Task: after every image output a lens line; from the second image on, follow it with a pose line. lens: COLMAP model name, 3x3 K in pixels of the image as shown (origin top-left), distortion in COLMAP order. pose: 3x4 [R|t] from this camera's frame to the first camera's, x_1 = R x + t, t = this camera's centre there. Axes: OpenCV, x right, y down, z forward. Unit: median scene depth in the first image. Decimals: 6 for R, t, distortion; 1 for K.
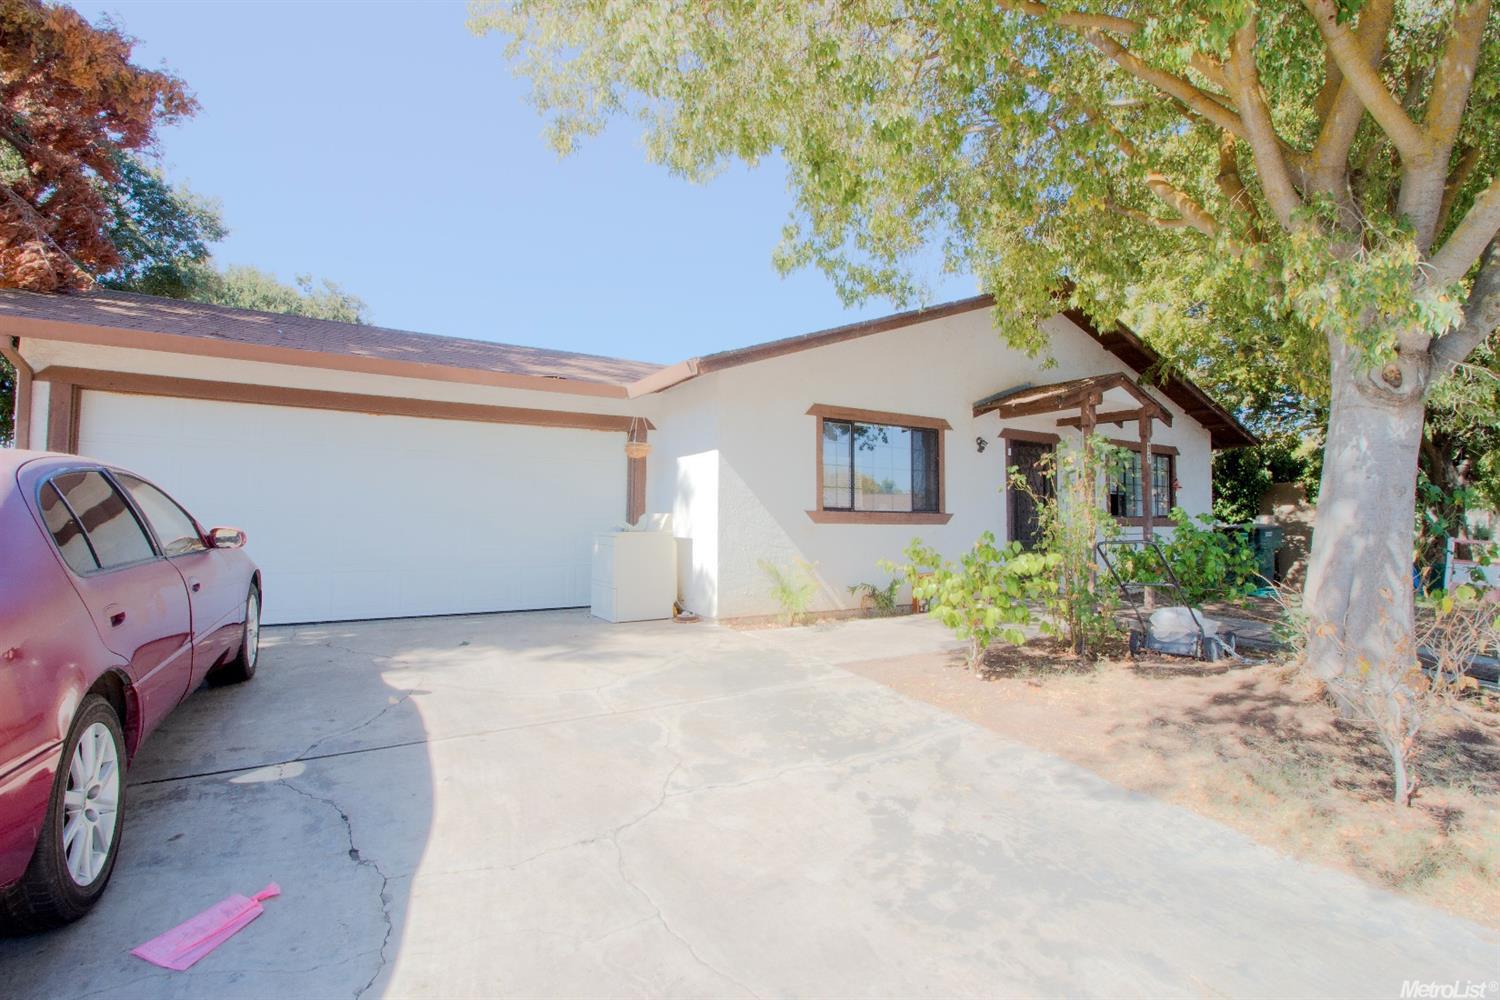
lens RADIAL K [[689.5, 0, 756.9], [0, 689.5, 489.0], [0, 0, 1]] dist [-0.001940, -0.023281]
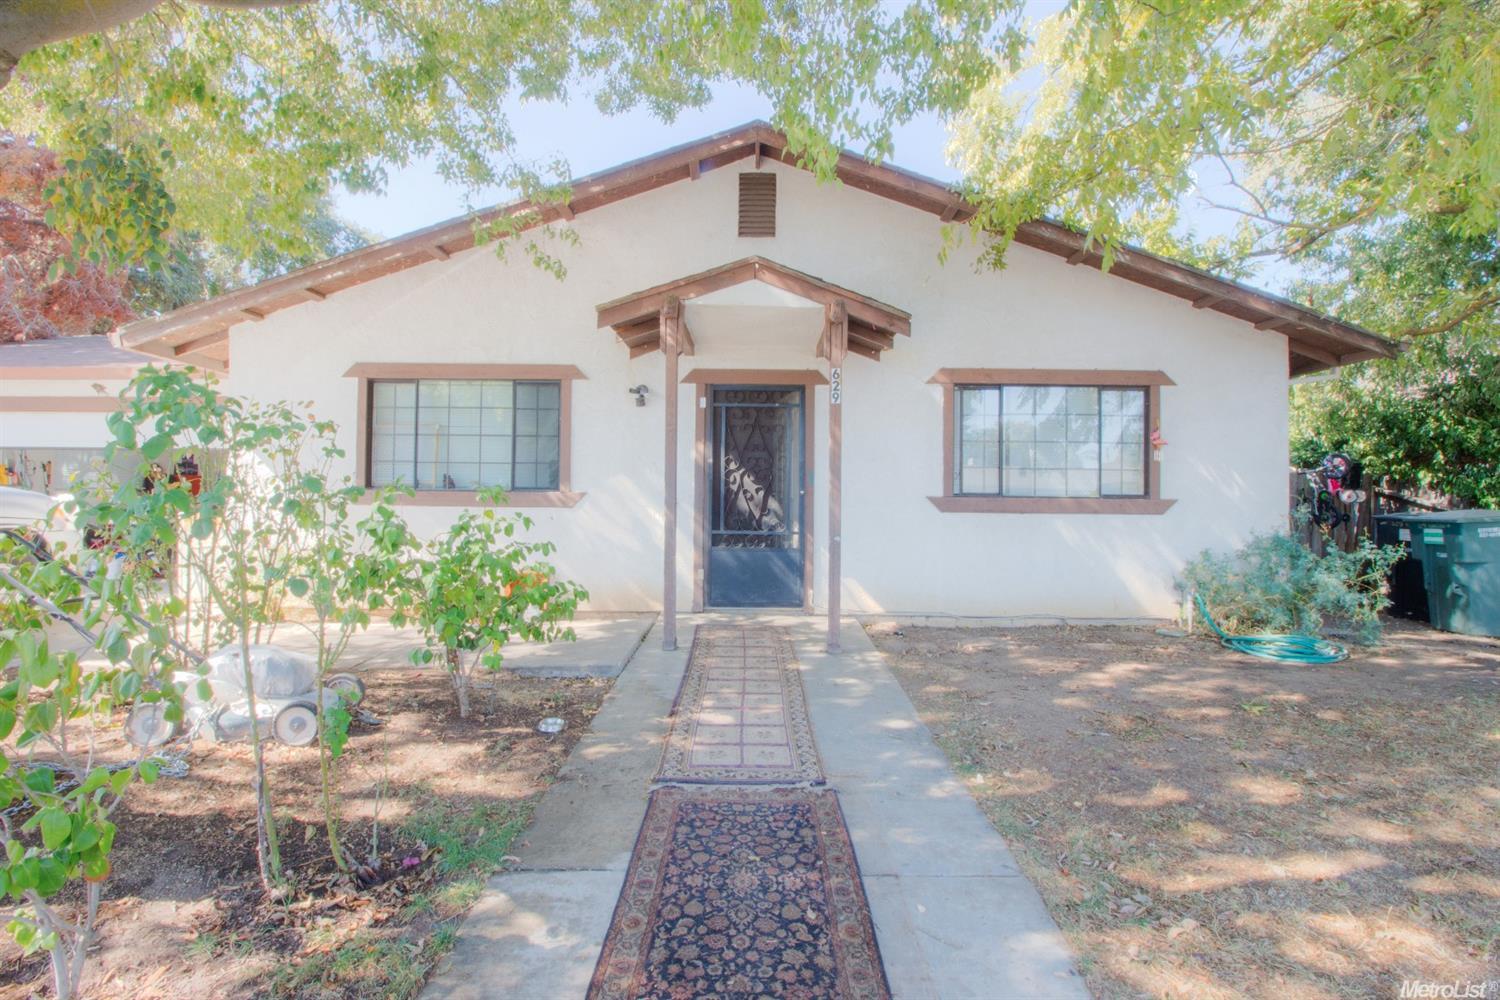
lens RADIAL K [[689.5, 0, 756.9], [0, 689.5, 489.0], [0, 0, 1]] dist [-0.001940, -0.023281]
pose [[0.854388, -0.018010, -0.519323, 0.741717], [0.022382, 0.999747, 0.002151, 0.033948], [0.519153, -0.013461, 0.854575, 0.399329]]
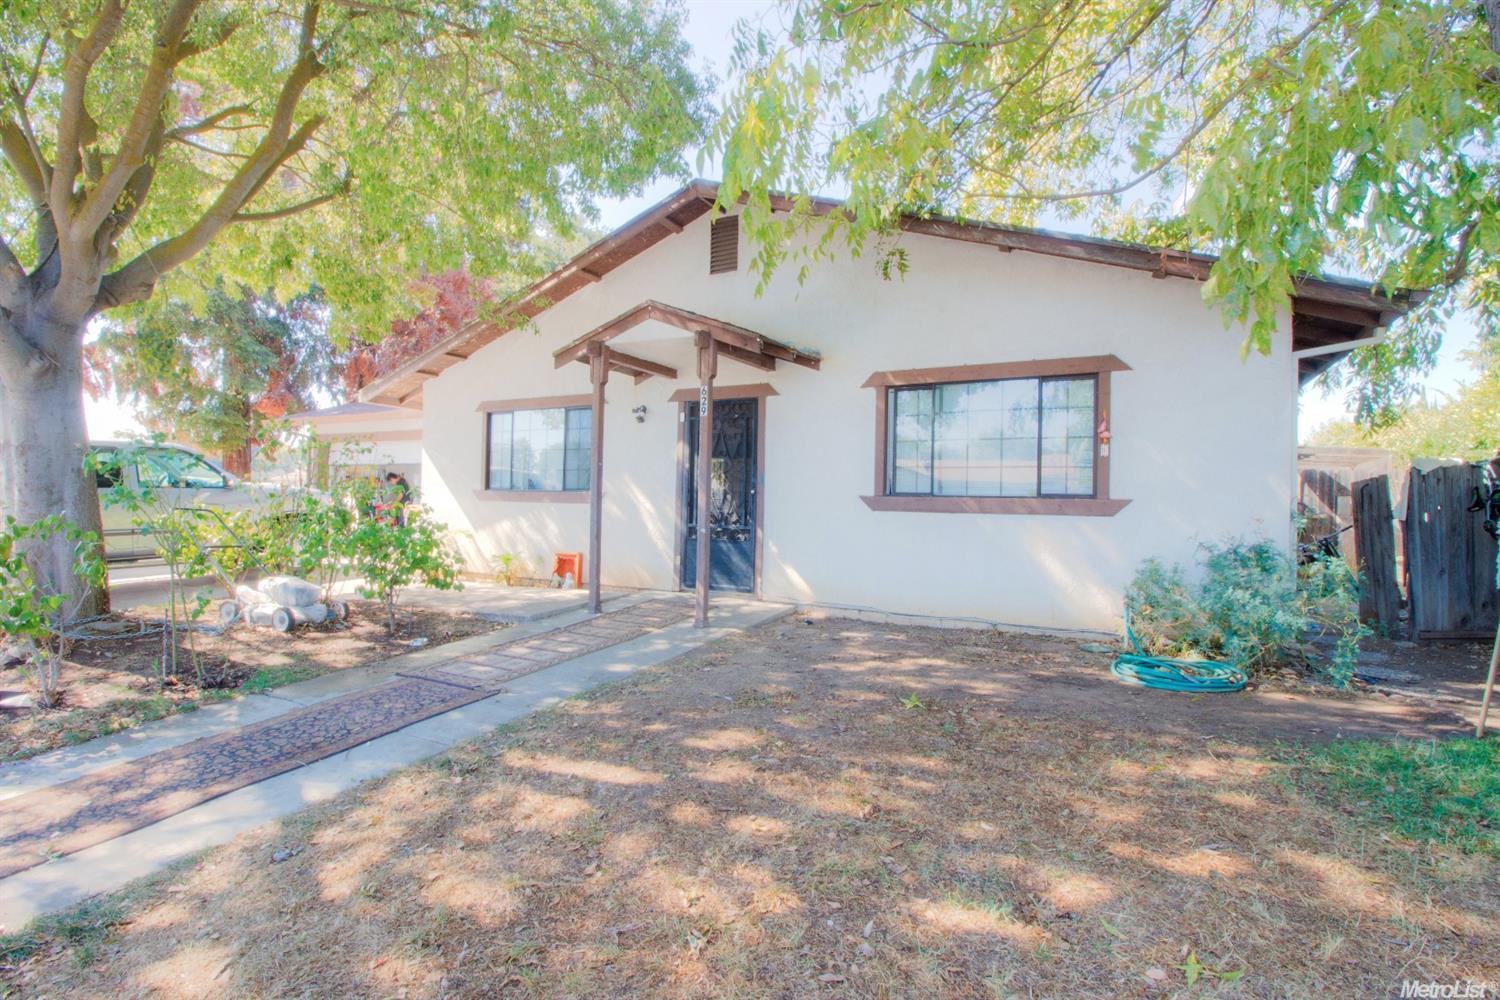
lens RADIAL K [[700.0, 0, 750.0], [0, 700.0, 500.0], [0, 0, 1]] dist [-0.031555, 0.000079]
pose [[0.495181, -0.012929, -0.868694, 1.747655], [0.017818, 0.999830, -0.004725, 0.085175], [0.868607, -0.013139, 0.495327, 0.988789]]
